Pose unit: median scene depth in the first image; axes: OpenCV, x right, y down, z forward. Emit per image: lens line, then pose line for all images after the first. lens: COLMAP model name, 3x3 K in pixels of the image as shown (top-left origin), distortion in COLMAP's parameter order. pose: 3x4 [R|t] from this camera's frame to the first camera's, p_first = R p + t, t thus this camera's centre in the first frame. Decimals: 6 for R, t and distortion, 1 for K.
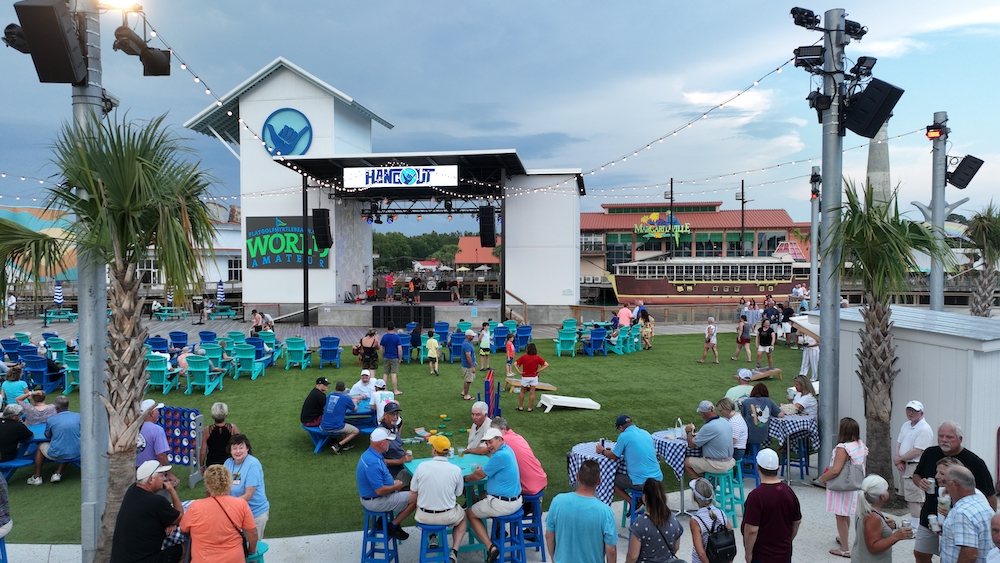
lens RADIAL K [[699.1, 0, 492.6], [0, 699.1, 282.5], [0, 0, 1]] dist [0.011603, 0.005866]
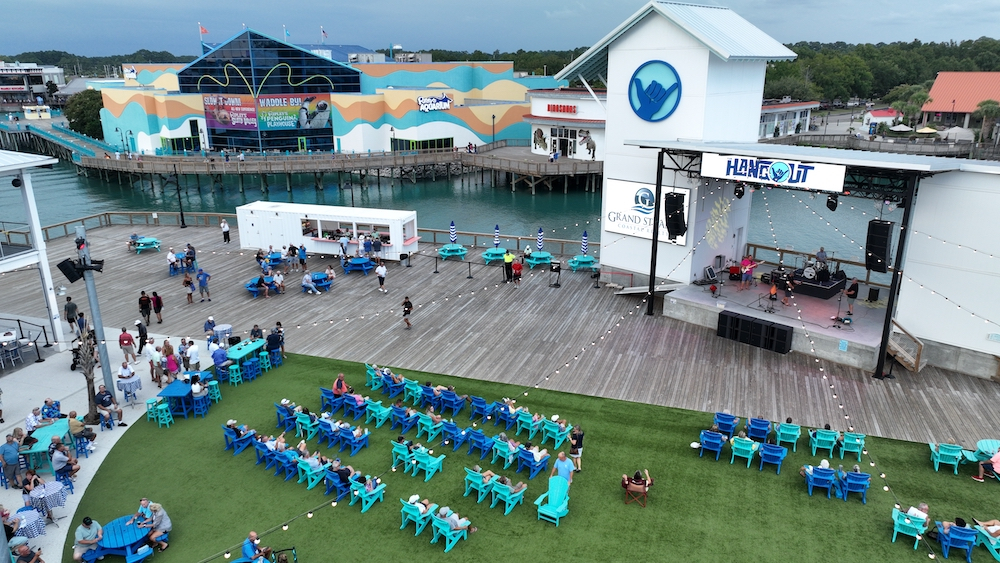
lens RADIAL K [[699.1, 0, 492.6], [0, 699.1, 282.5], [0, 0, 1]] dist [0.011603, 0.005866]
pose [[0.820007, 0.170853, -0.546258, 0.071402], [-0.013814, 0.960036, 0.279534, -0.248024], [0.572187, -0.221673, 0.789597, 0.142430]]
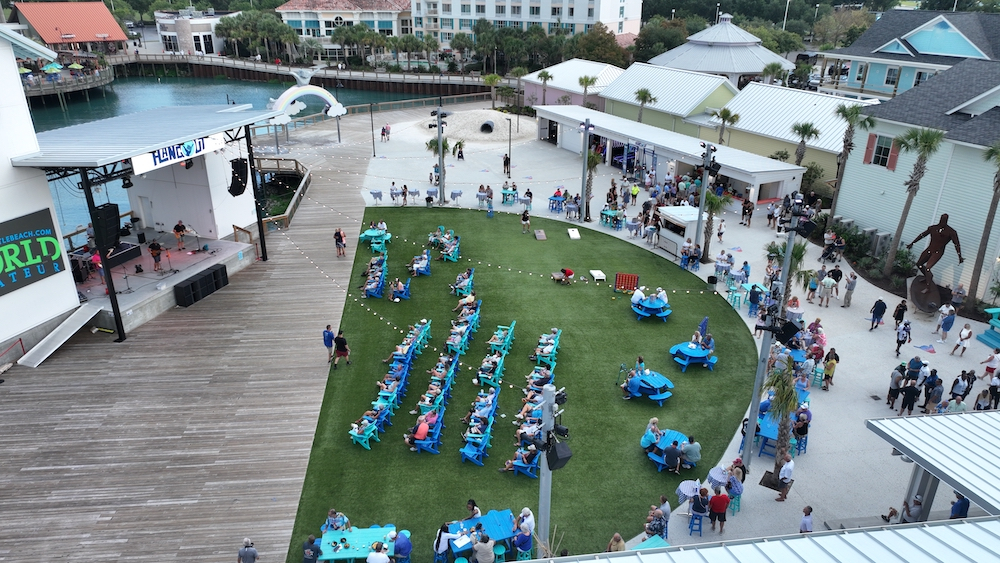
lens RADIAL K [[699.1, 0, 492.6], [0, 699.1, 282.5], [0, 0, 1]] dist [0.011603, 0.005866]
pose [[0.197066, -0.396068, 0.896825, -0.963395], [0.028118, 0.916670, 0.398654, -0.349917], [-0.979987, -0.053344, 0.191781, 0.392209]]
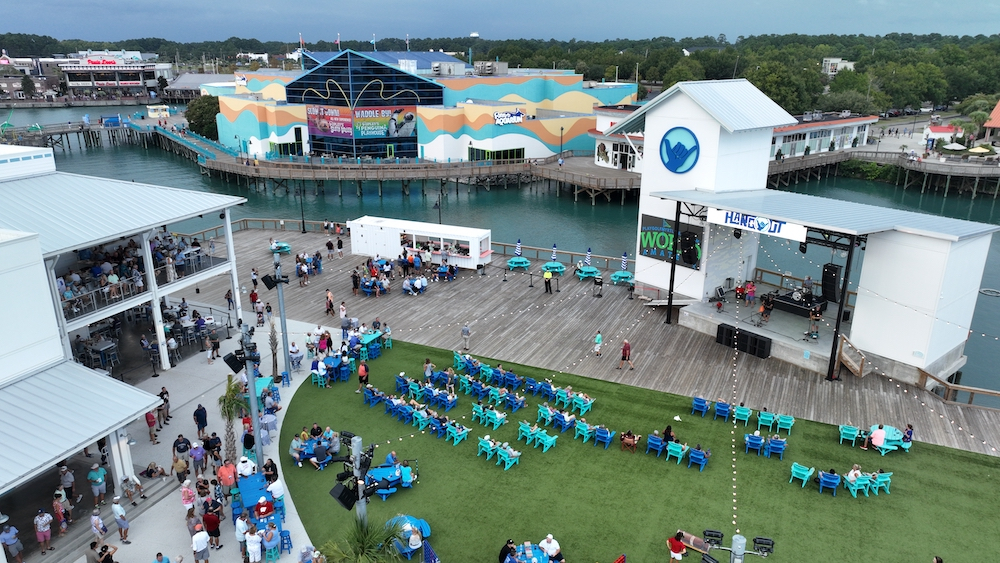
lens RADIAL K [[699.1, 0, 492.6], [0, 699.1, 282.5], [0, 0, 1]] dist [0.011603, 0.005866]
pose [[0.756734, 0.211769, -0.618472, 0.252749], [-0.022145, 0.953838, 0.299505, -0.377334], [0.653347, -0.212950, 0.726491, -0.082371]]
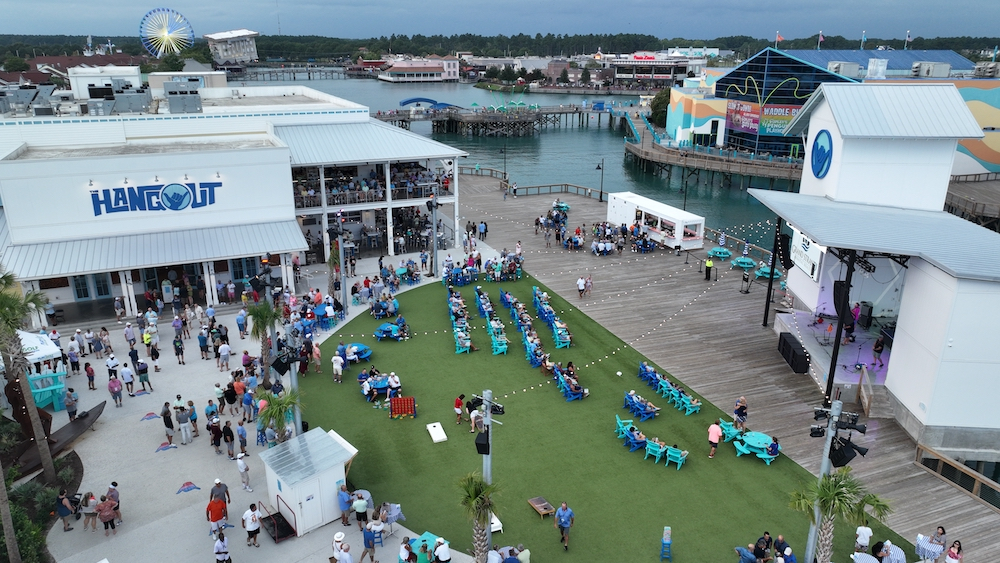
lens RADIAL K [[707.6, 0, 500.0], [0, 707.6, 281.5], [0, 0, 1]] dist [0.007457, 0.001895]
pose [[0.100095, 0.321541, -0.941591, 0.846819], [-0.034201, 0.946896, 0.319717, -0.398741], [0.994390, 0.000201, 0.105776, 0.423758]]
